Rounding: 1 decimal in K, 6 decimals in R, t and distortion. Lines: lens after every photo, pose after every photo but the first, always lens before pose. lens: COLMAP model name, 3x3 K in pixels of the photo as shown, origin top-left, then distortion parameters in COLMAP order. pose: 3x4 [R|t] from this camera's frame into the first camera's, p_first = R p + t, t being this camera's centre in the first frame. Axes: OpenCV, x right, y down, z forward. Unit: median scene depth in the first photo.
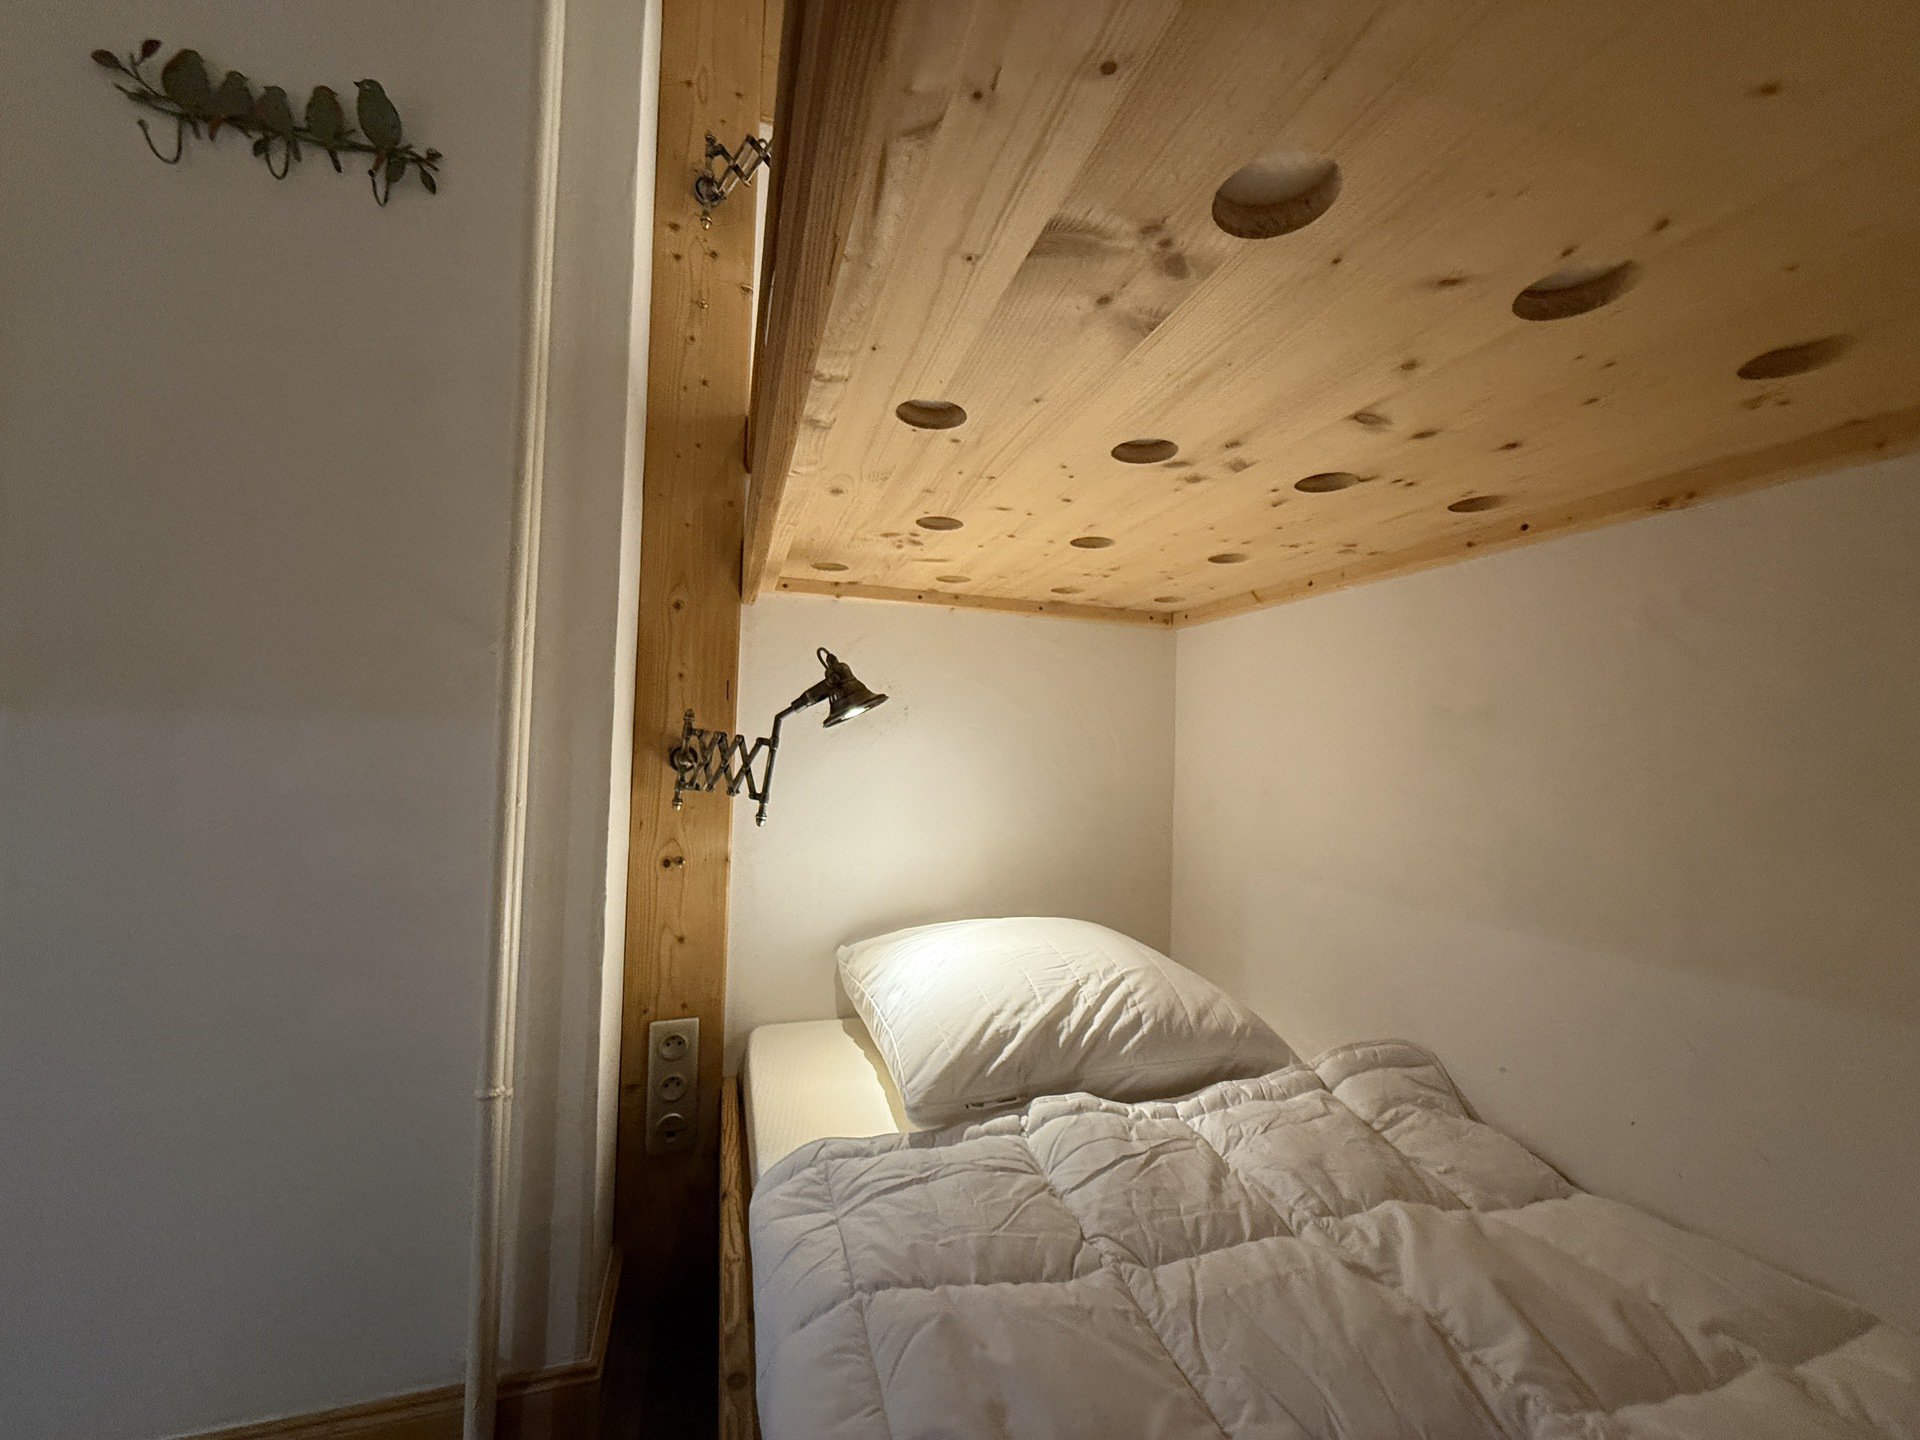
lens RADIAL K [[763.7, 0, 966.5], [0, 763.7, 724.9], [0, 0, 1]] dist [0.001543, -0.000203]
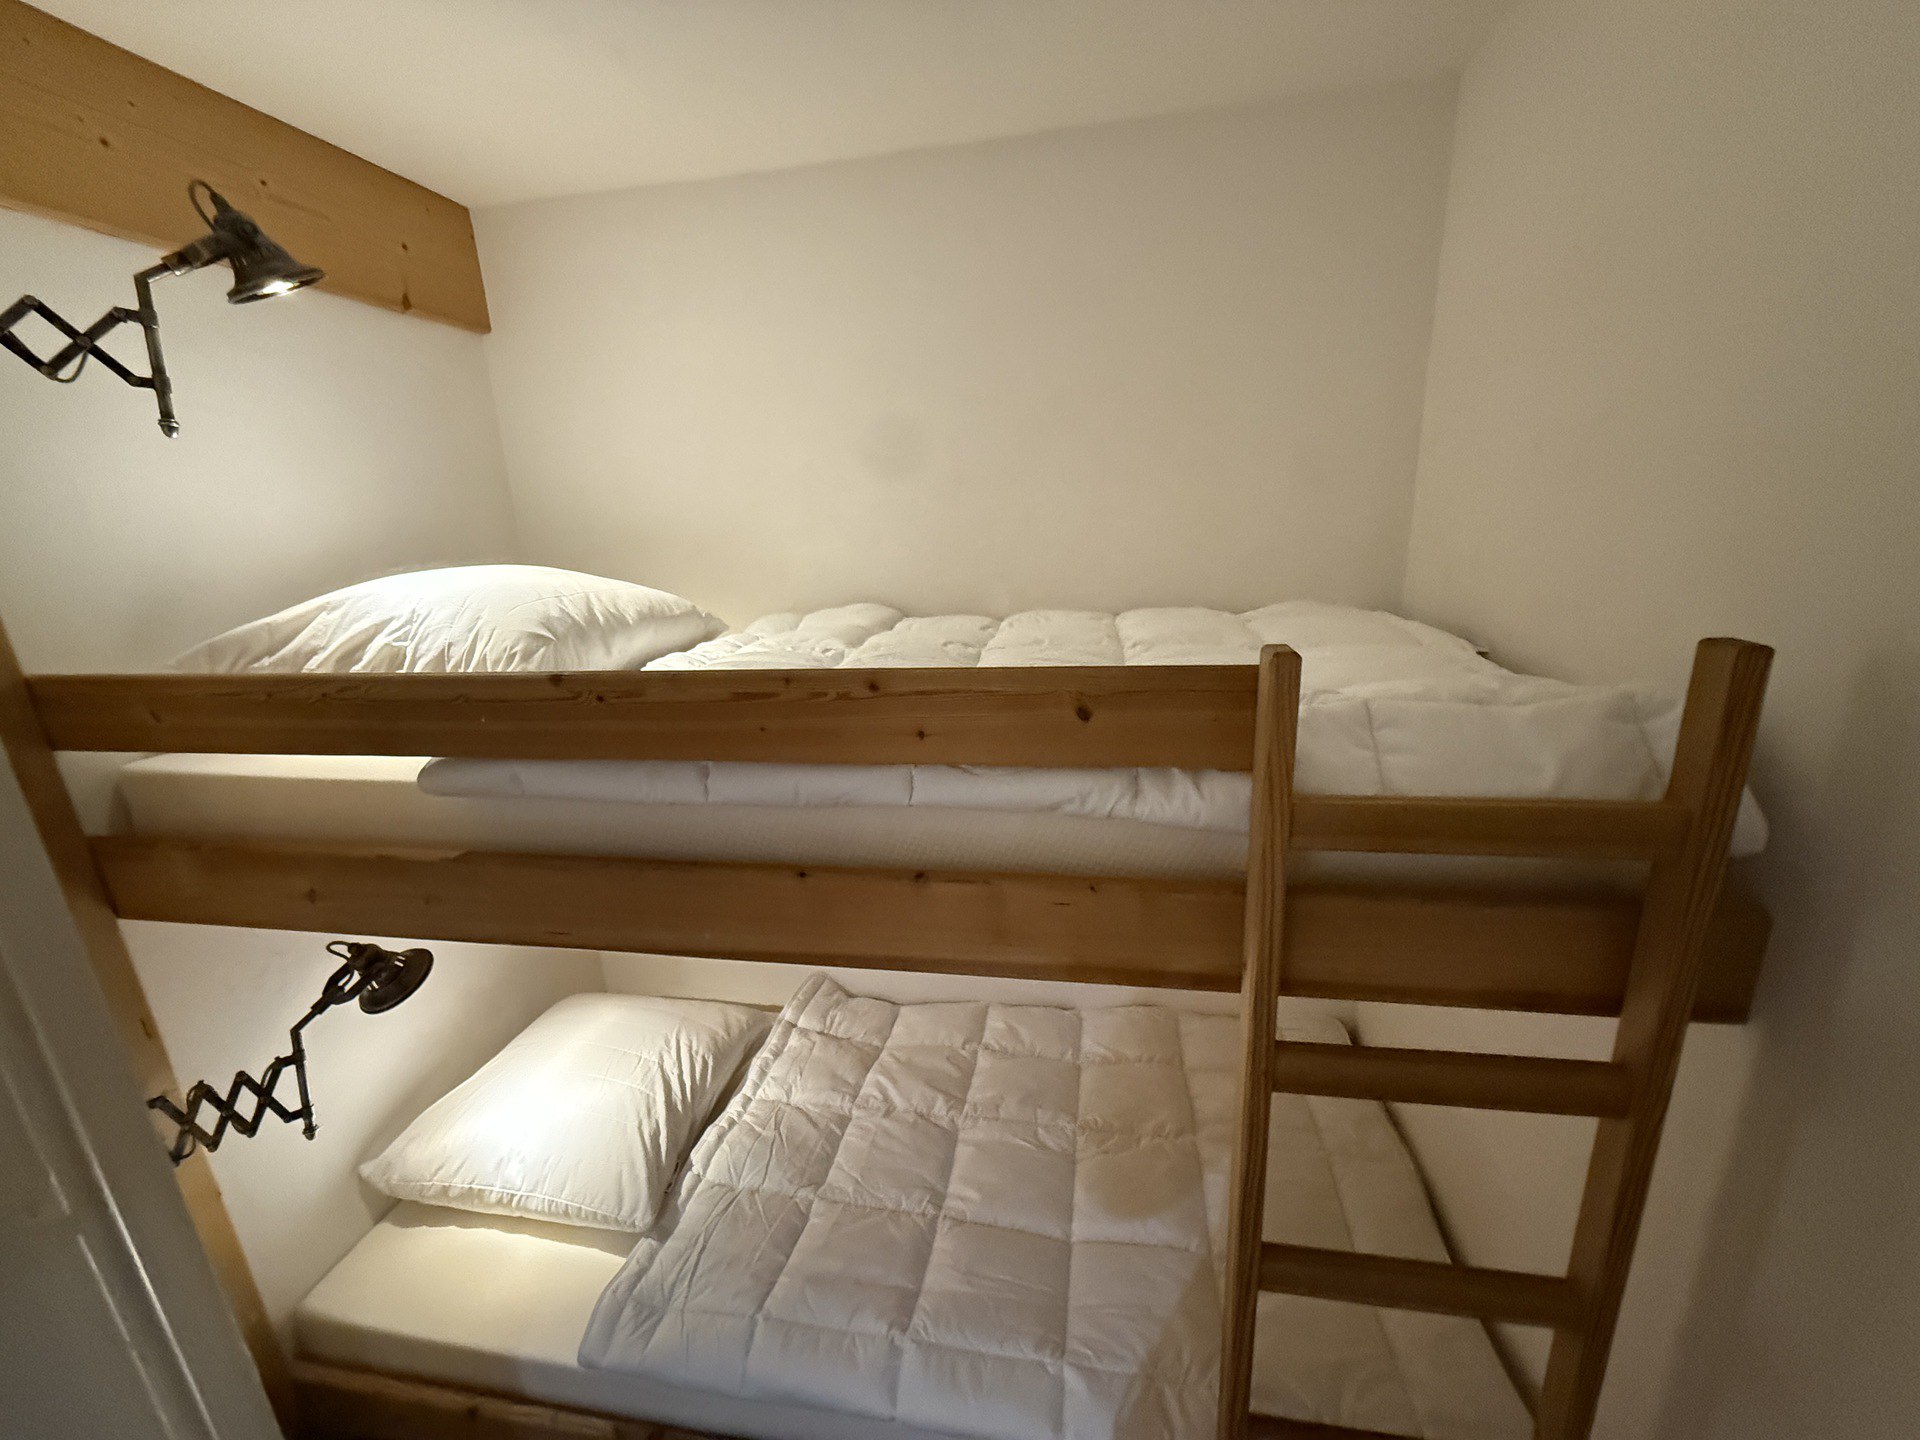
lens RADIAL K [[763.7, 0, 966.5], [0, 763.7, 724.9], [0, 0, 1]] dist [0.001543, -0.000203]
pose [[0.466952, -0.289488, 0.835555, -0.648622], [0.032826, 0.949919, 0.310766, -0.752753], [-0.883673, -0.117685, 0.453069, -0.096178]]
